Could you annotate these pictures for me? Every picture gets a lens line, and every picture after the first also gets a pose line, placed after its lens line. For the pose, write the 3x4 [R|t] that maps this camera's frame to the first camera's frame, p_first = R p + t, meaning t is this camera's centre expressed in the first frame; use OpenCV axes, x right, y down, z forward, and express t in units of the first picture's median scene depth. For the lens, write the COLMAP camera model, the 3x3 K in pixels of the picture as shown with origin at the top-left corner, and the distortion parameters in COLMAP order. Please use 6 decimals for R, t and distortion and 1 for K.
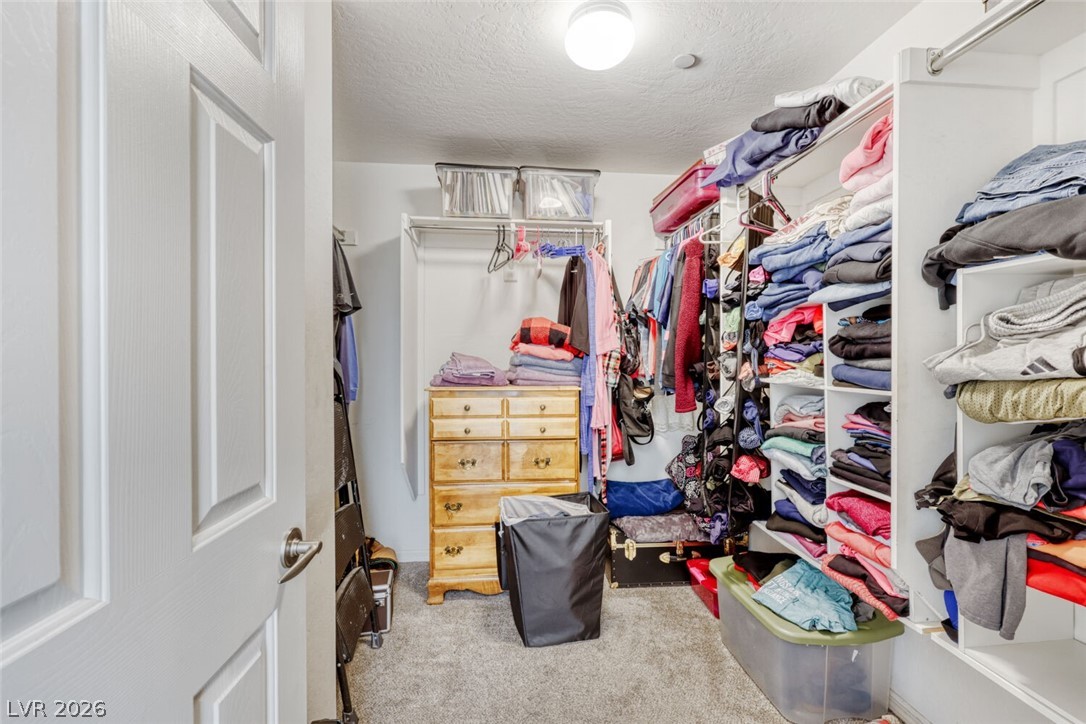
lens RADIAL K [[435.7, 0, 542.1], [0, 435.7, 360.0], [0, 0, 1]] dist [0.000876, 0.000598]
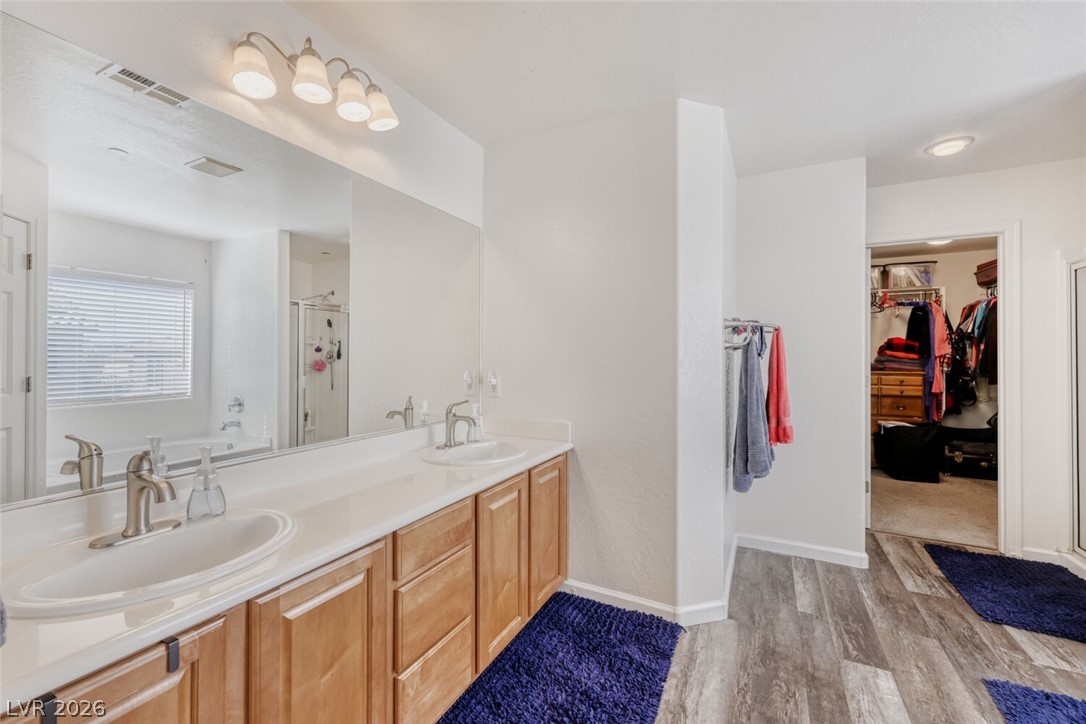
lens RADIAL K [[435.7, 0, 539.8], [0, 435.7, 357.6], [0, 0, 1]] dist [0.000876, 0.000598]
pose [[0.838309, 0.001169, -0.545195, -0.305466], [-0.005767, 0.999961, -0.006722, 0.018335], [0.545166, 0.008779, 0.838282, -1.668953]]
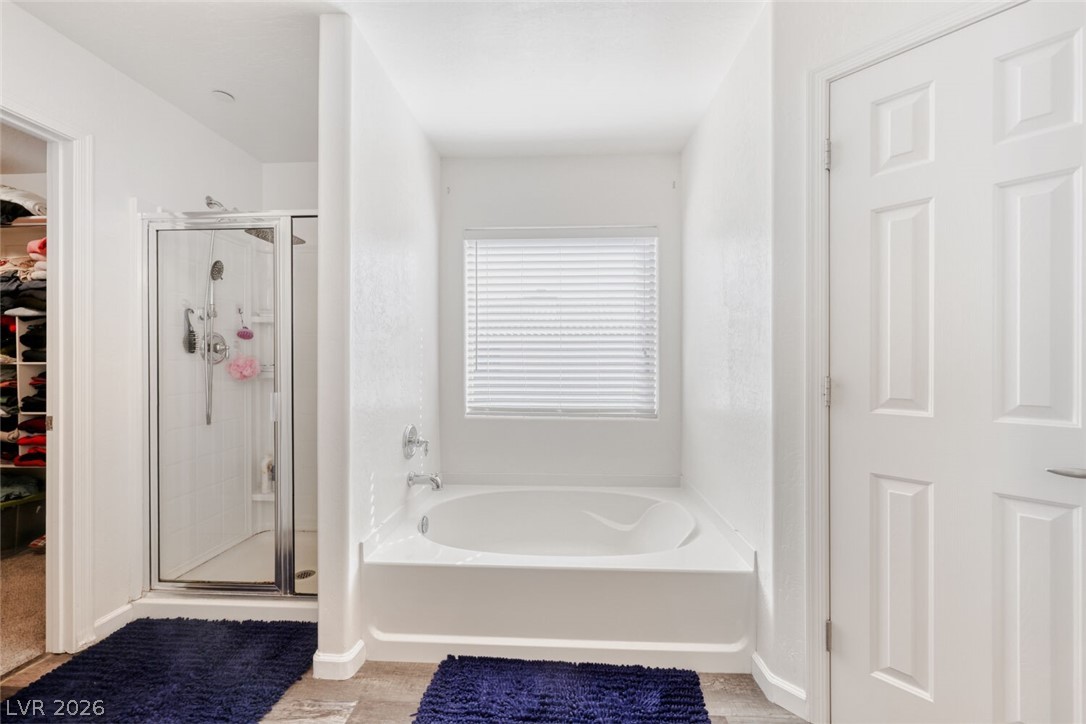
lens RADIAL K [[435.7, 0, 541.7], [0, 435.7, 361.2], [0, 0, 1]] dist [0.000876, 0.000598]
pose [[0.138848, 0.005286, 0.990300, -0.525993], [0.008616, 0.999941, -0.006545, 0.053597], [-0.990276, 0.009441, 0.138794, -0.877857]]
